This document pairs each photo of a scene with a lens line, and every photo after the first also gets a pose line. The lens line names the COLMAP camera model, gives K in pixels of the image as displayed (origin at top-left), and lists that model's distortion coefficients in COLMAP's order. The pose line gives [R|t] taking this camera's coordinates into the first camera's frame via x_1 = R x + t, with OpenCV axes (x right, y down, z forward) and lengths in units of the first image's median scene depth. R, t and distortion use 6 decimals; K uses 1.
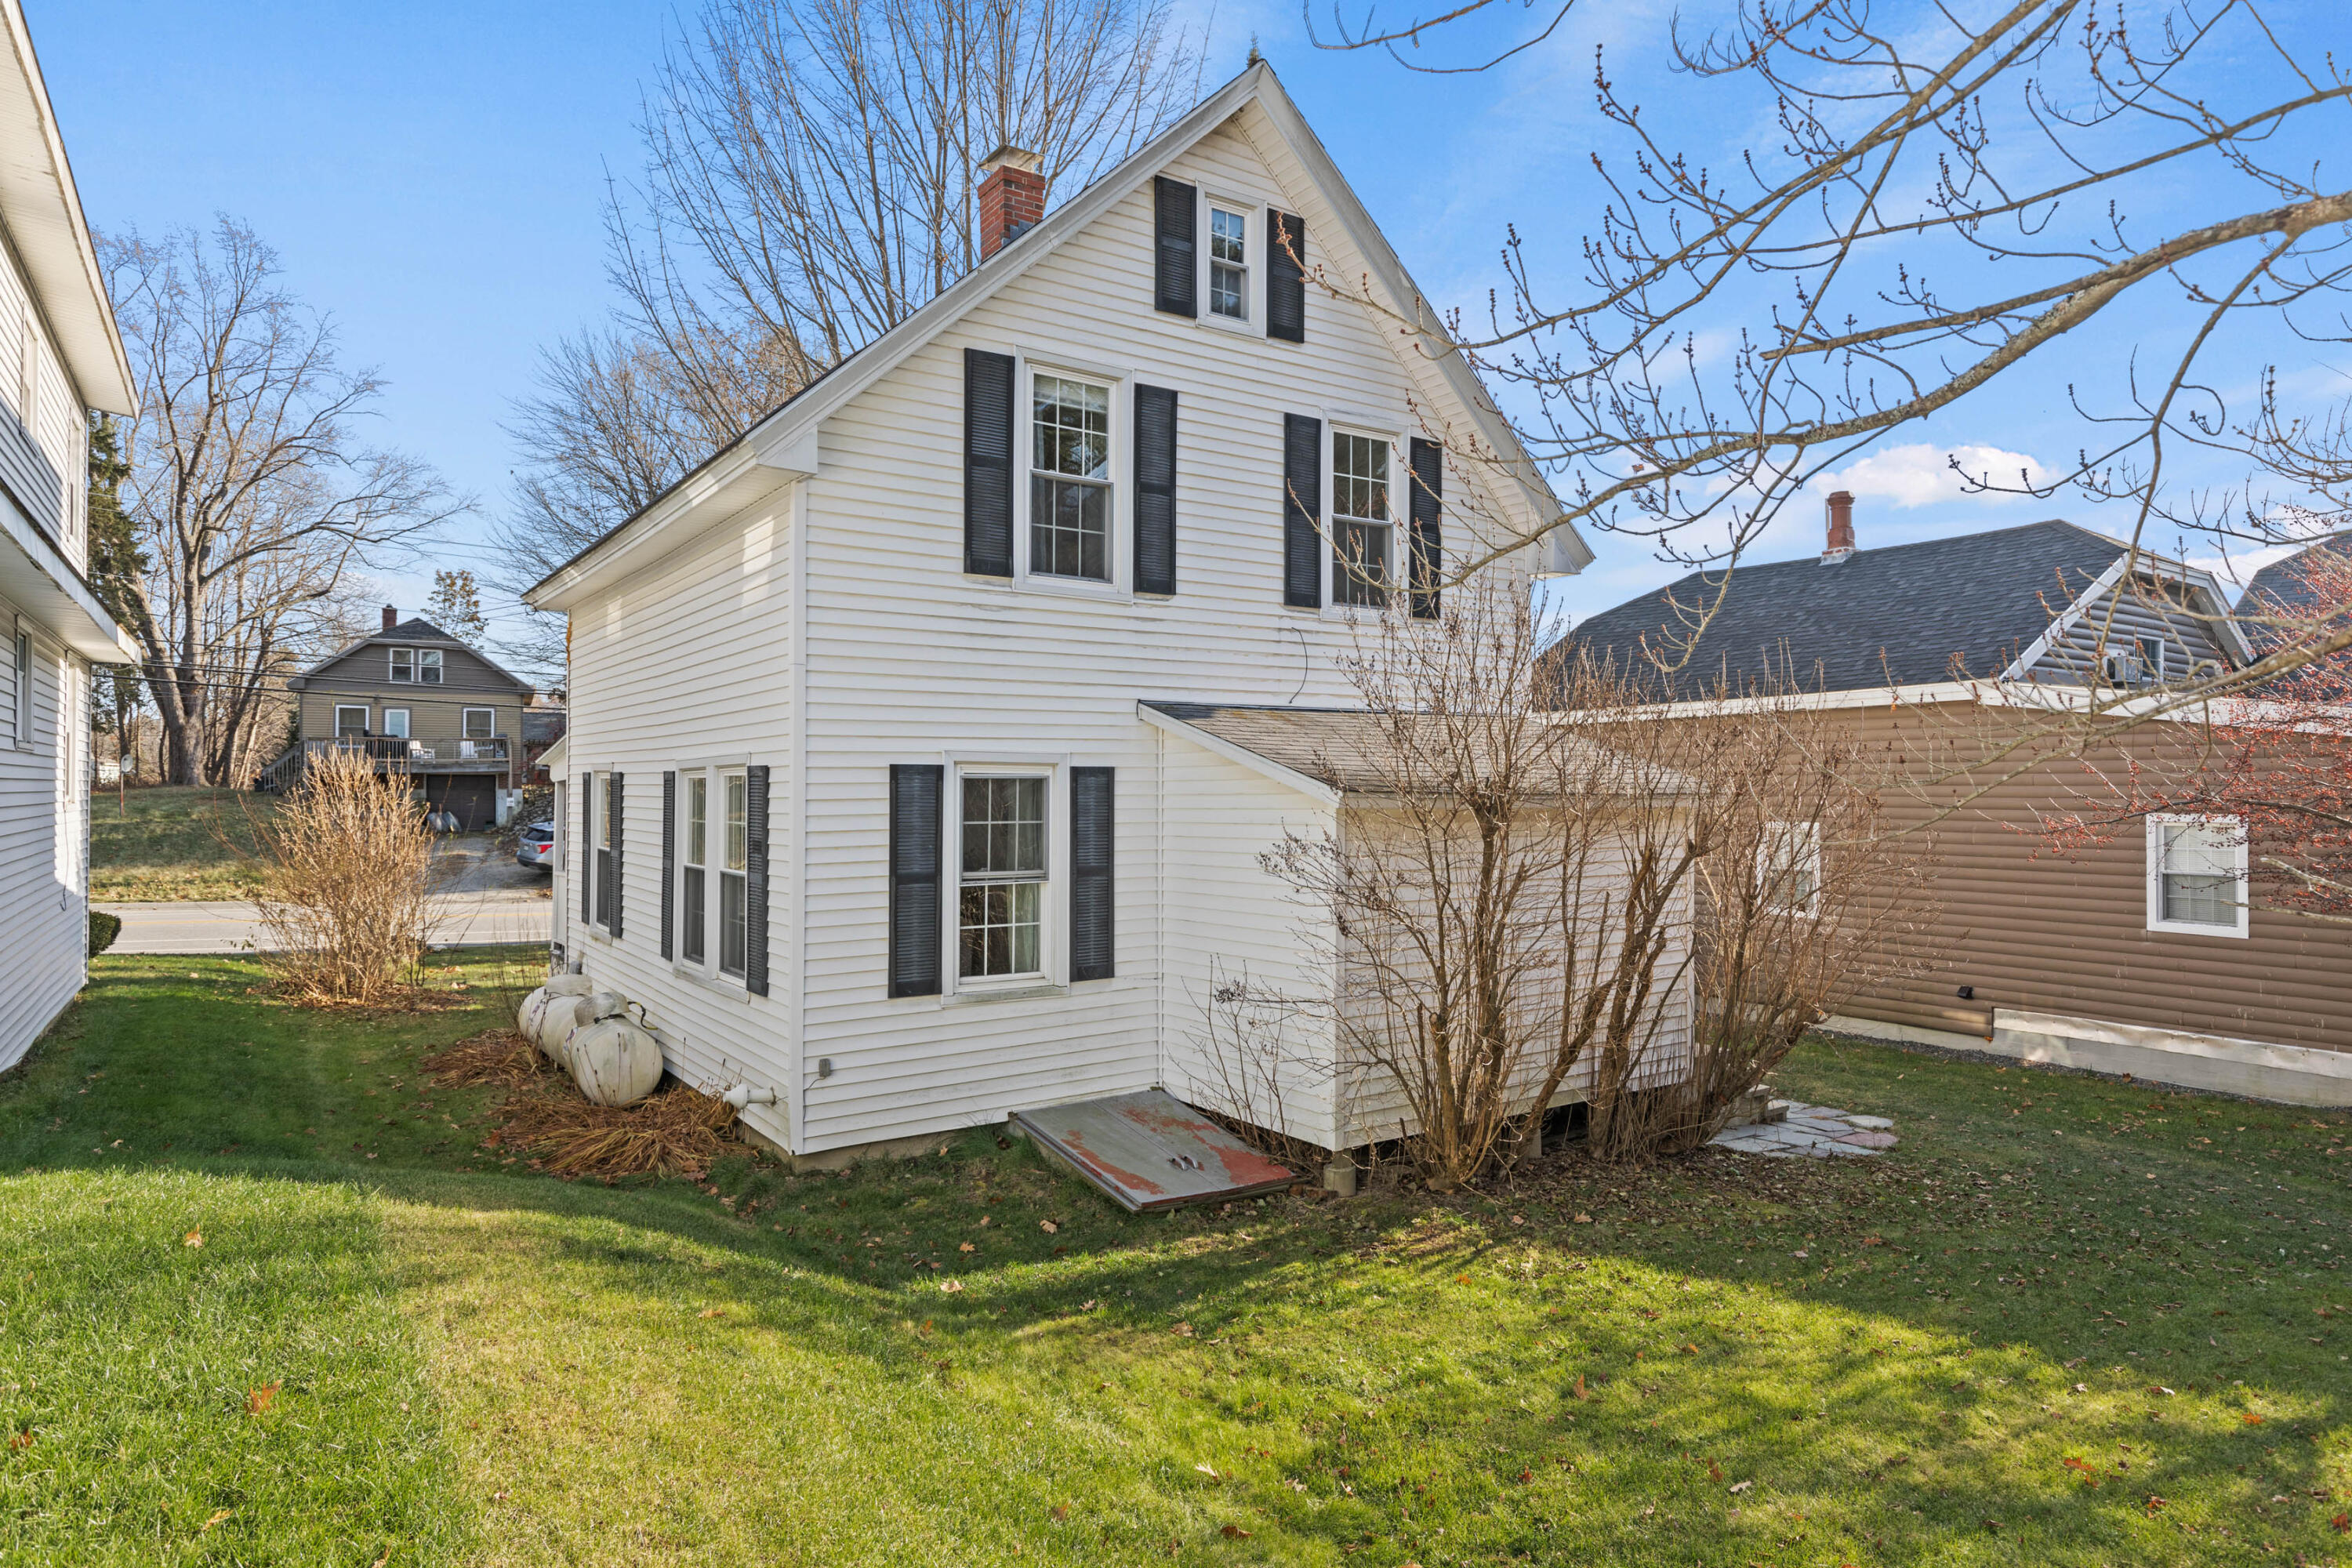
lens RADIAL K [[1376.7, 0, 1176.0], [0, 1376.7, 784.0], [0, 0, 1]] dist [0.001850, -0.049802]
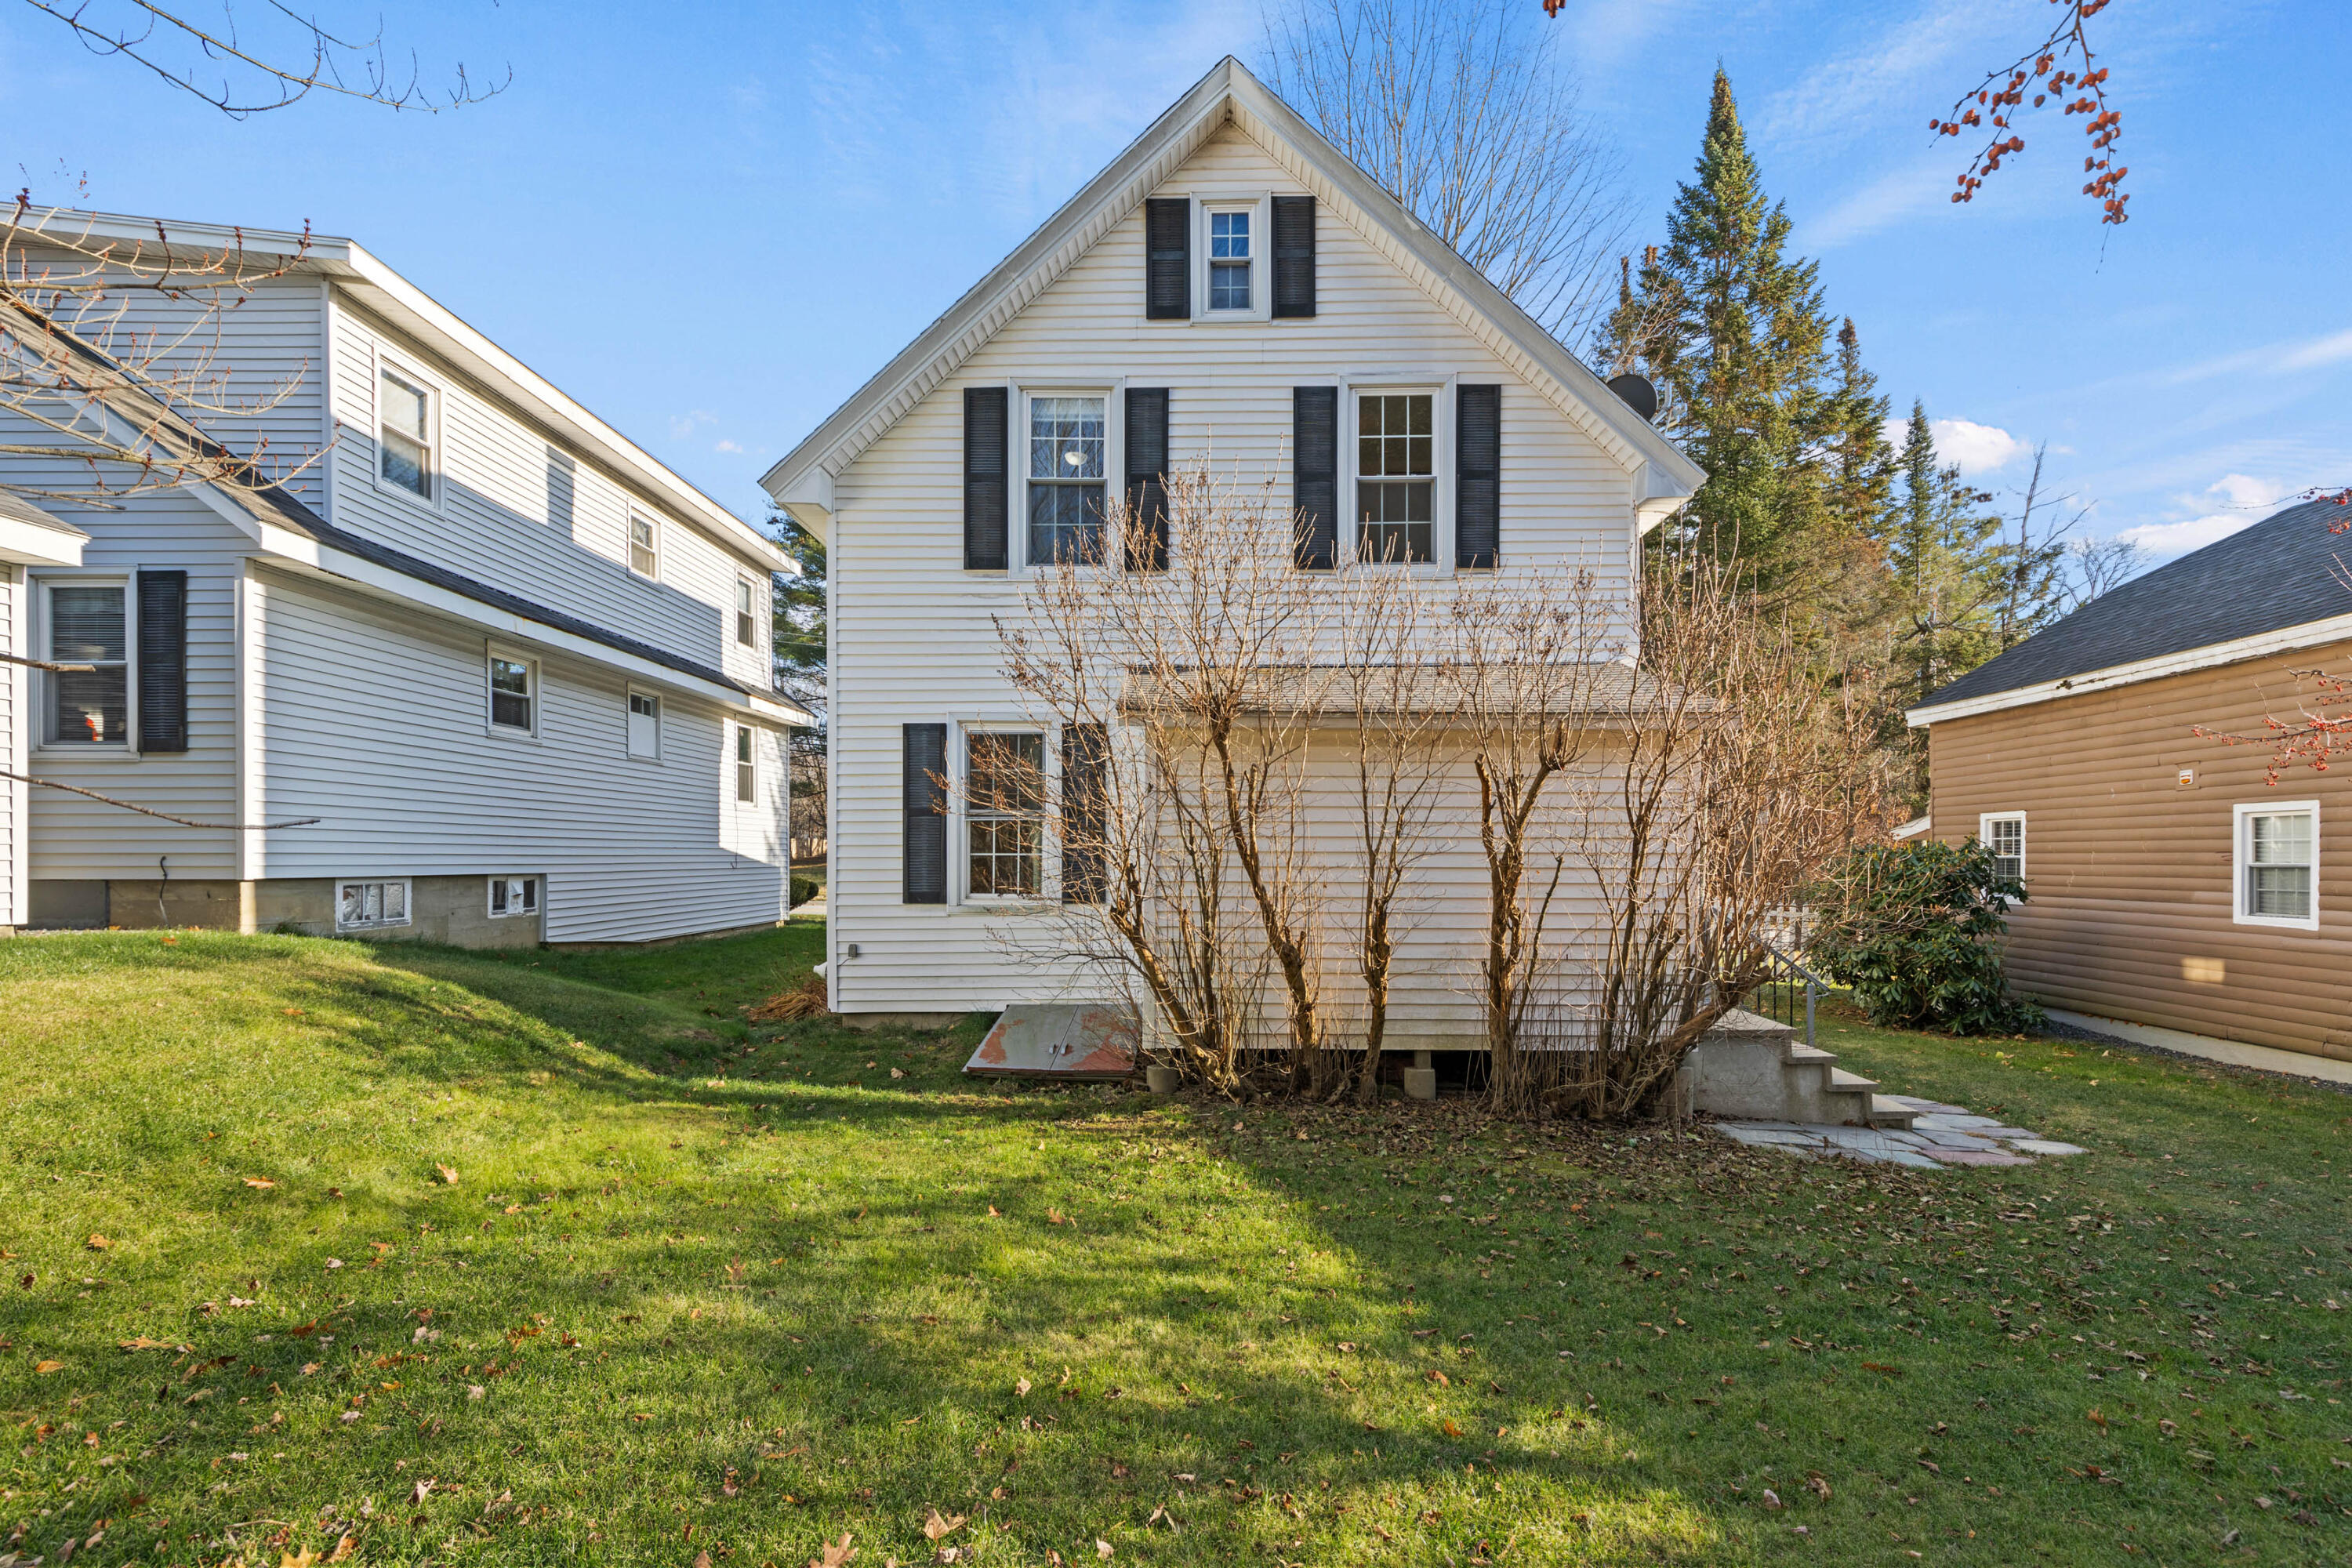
lens RADIAL K [[1246.0, 0, 1178.8], [0, 1246.0, 830.9], [0, 0, 1]] dist [0.001061, 0.000045]
pose [[0.822769, 0.009106, -0.568303, 0.595969], [0.007677, 0.999602, 0.027131, 0.050322], [0.568324, -0.026685, 0.822372, 0.156852]]
